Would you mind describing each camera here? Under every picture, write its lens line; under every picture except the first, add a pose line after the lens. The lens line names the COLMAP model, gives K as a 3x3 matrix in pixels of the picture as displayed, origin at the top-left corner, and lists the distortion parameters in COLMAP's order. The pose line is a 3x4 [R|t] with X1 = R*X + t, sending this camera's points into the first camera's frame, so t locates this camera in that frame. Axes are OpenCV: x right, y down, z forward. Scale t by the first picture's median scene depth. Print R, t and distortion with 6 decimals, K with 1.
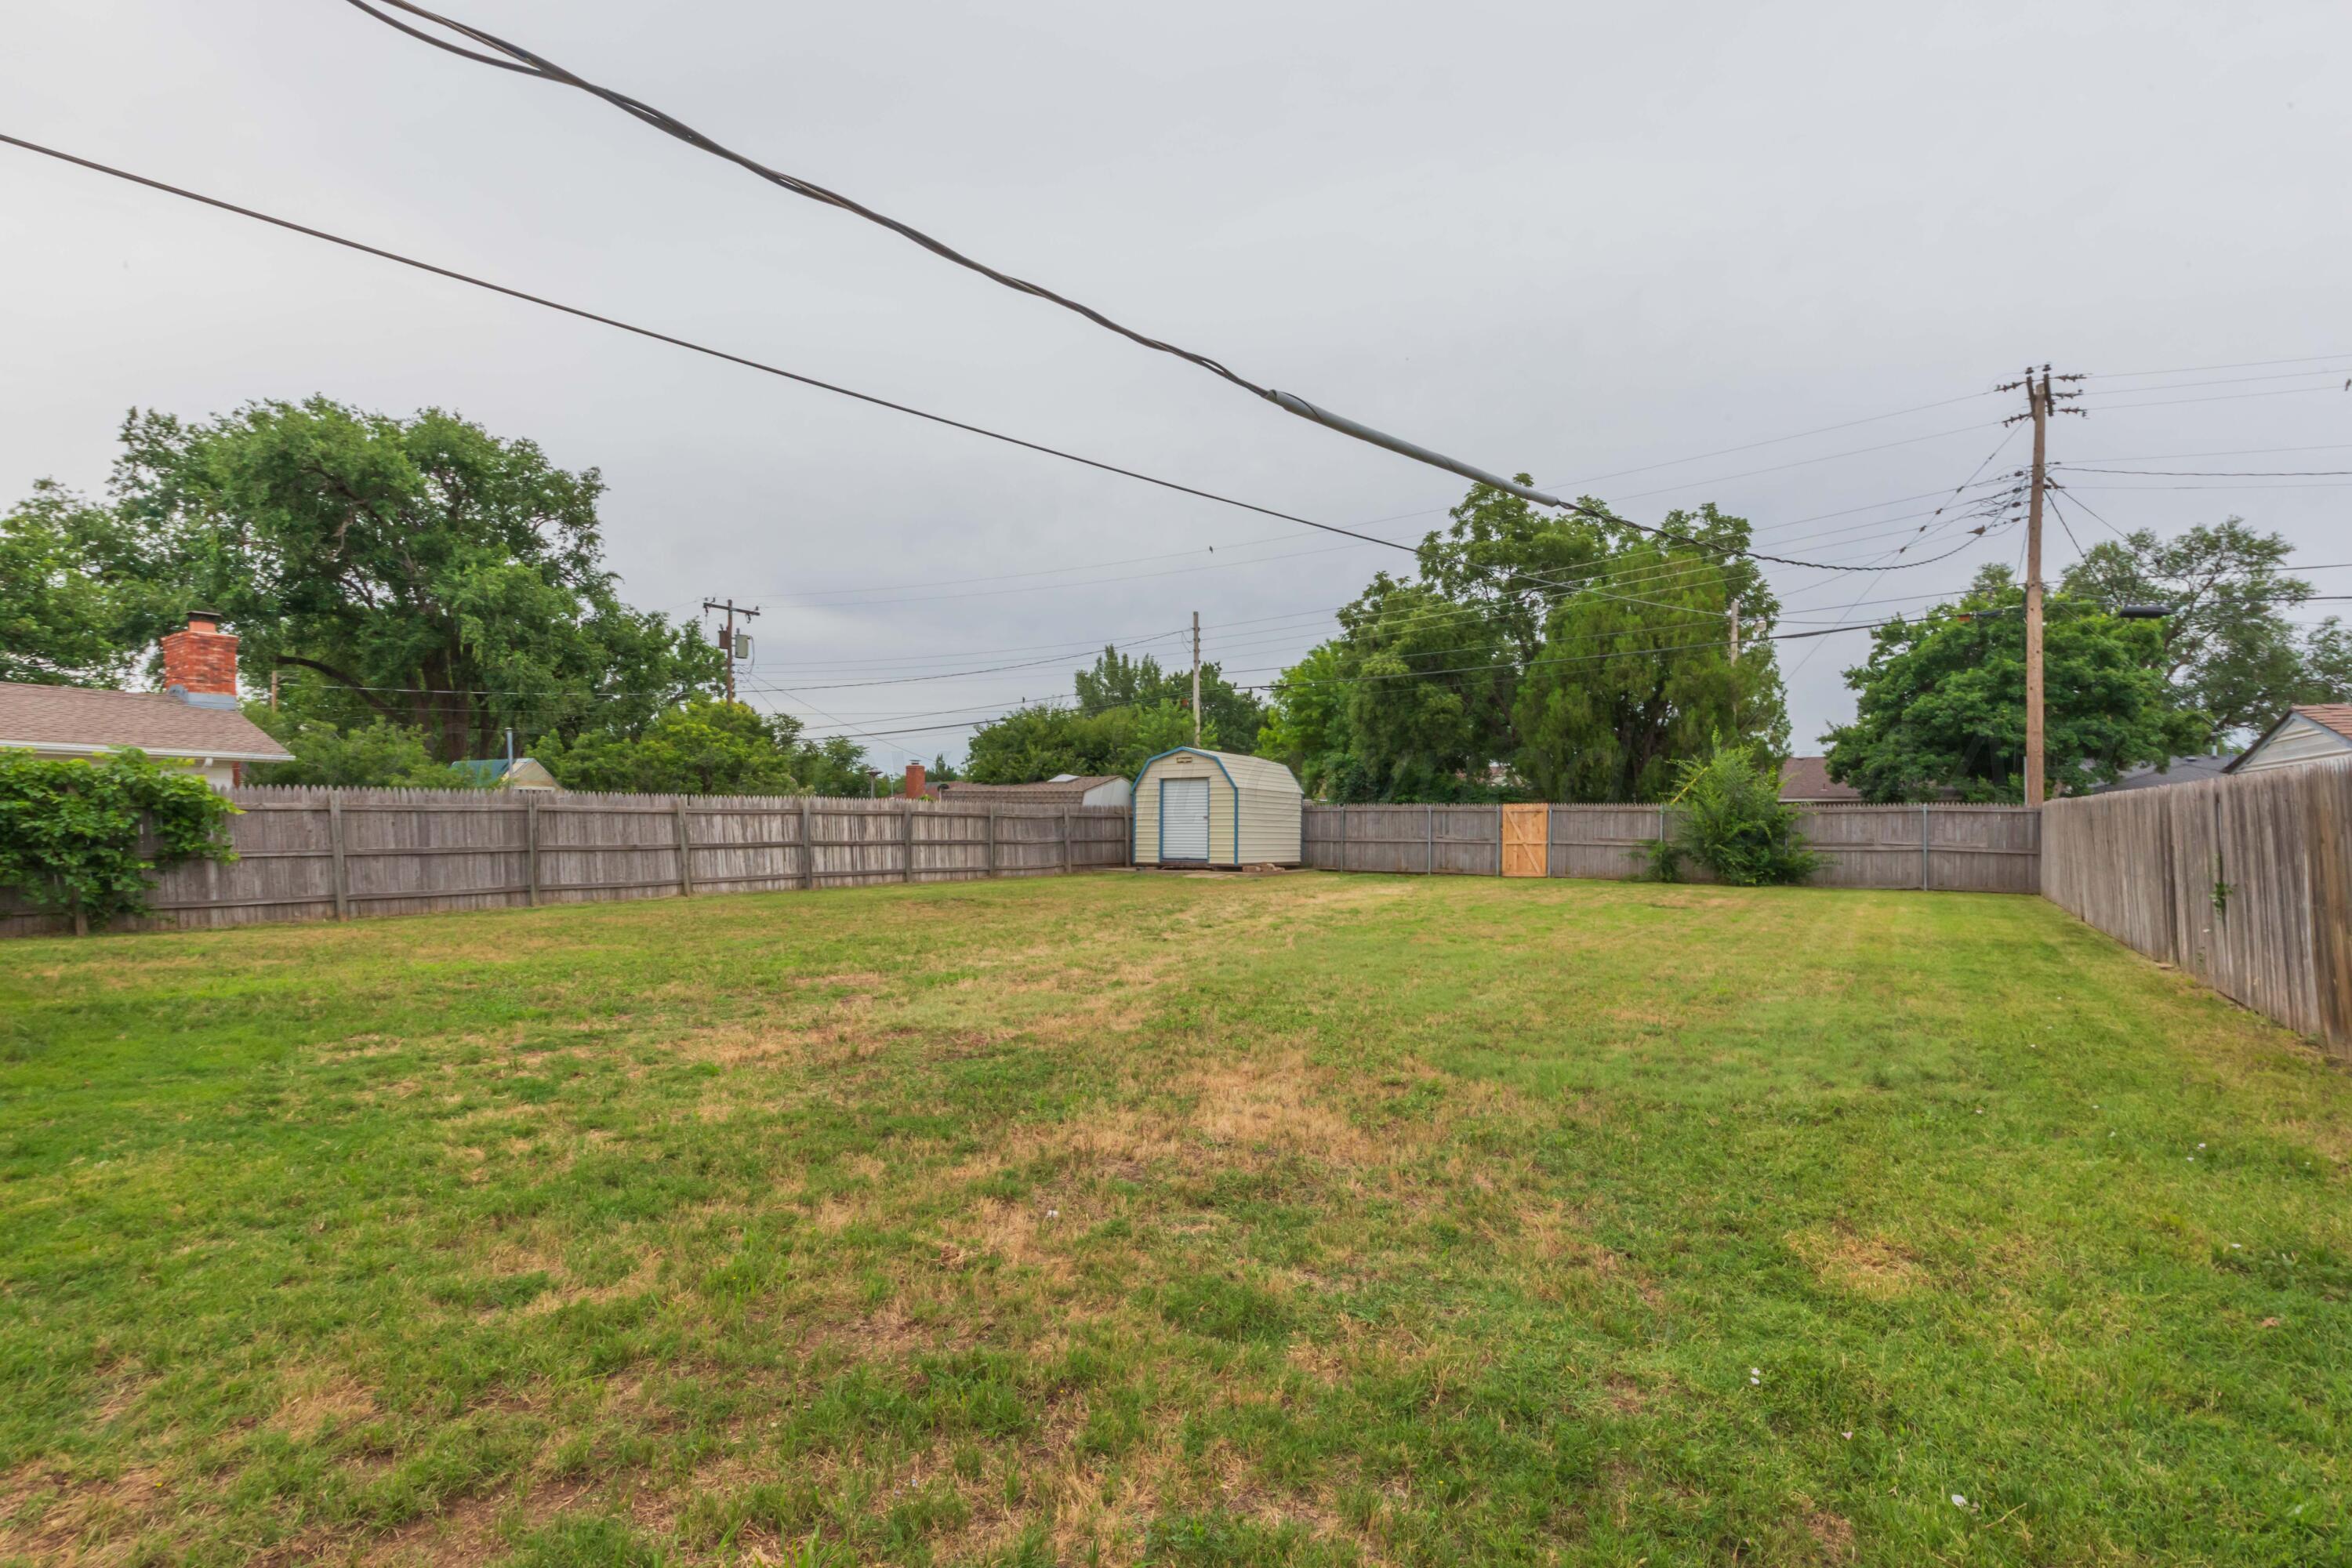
lens RADIAL K [[1060.4, 0, 1219.3], [0, 1060.4, 822.7], [0, 0, 1]] dist [0.003433, -0.000058]
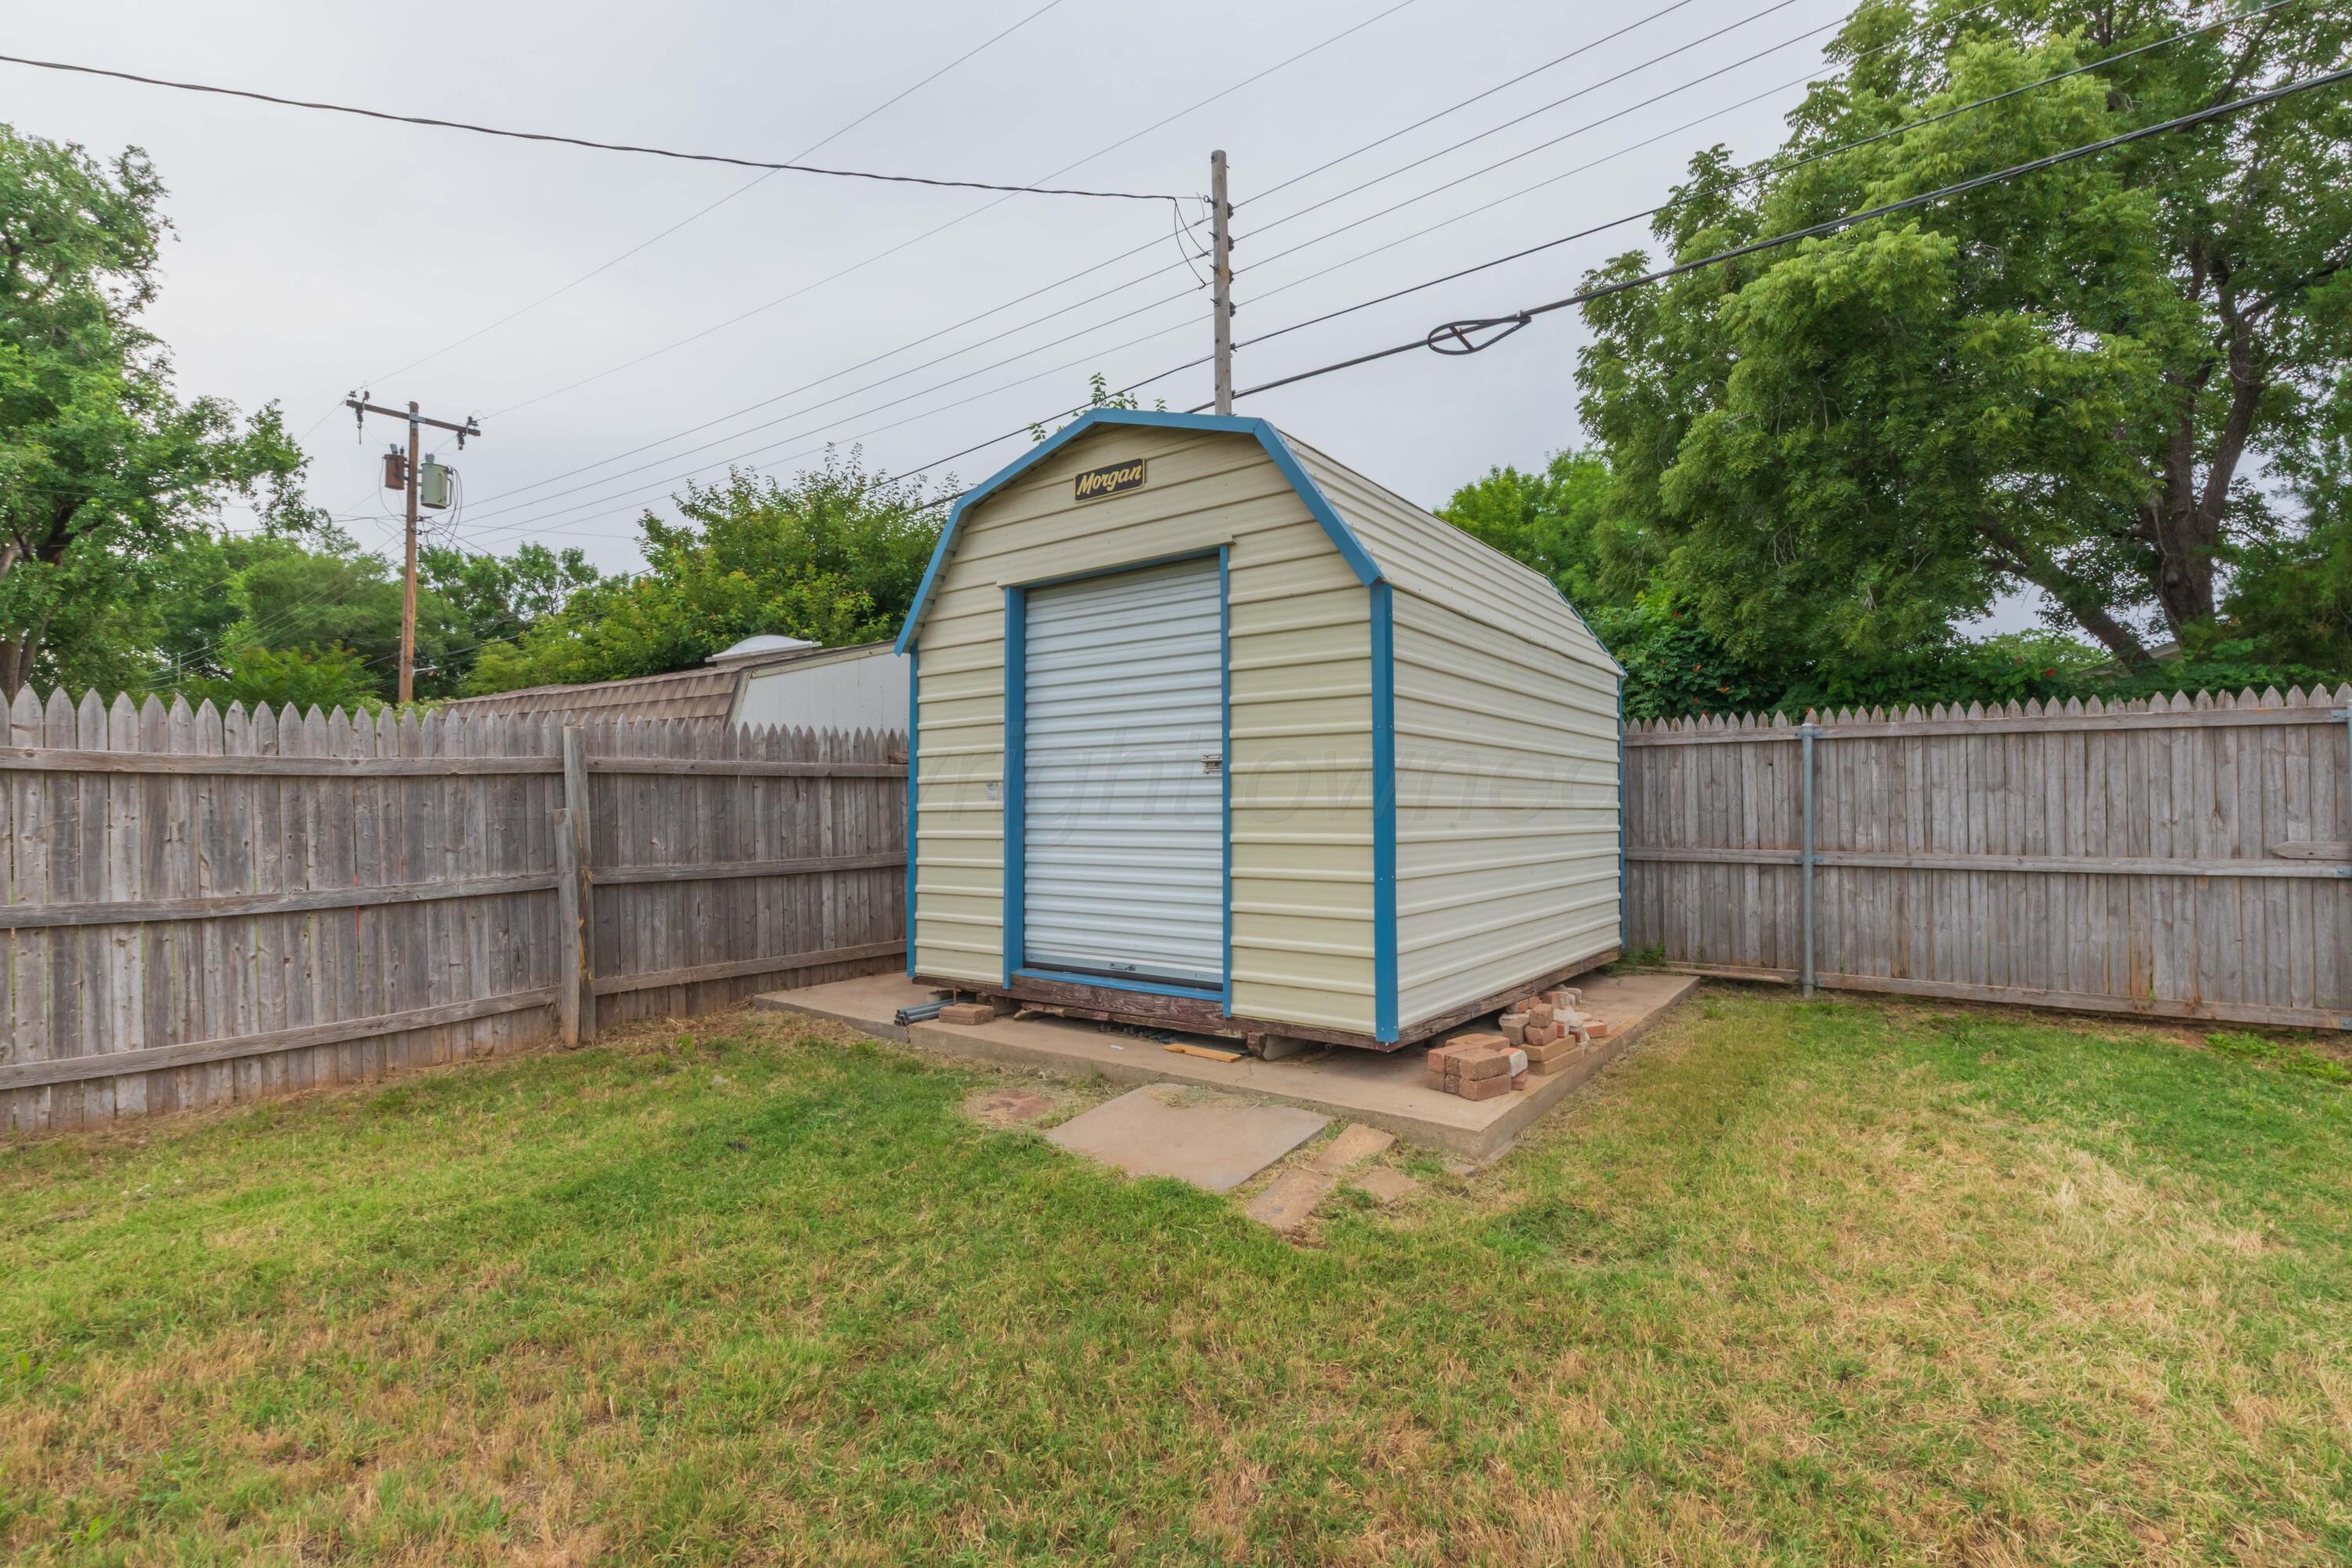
lens RADIAL K [[1060.4, 0, 1219.3], [0, 1060.4, 822.7], [0, 0, 1]] dist [0.003433, -0.000058]
pose [[0.996902, -0.006351, -0.078391, 0.002689], [0.008217, 0.999690, 0.023504, 0.000985], [0.078218, -0.024075, 0.996646, 0.757004]]
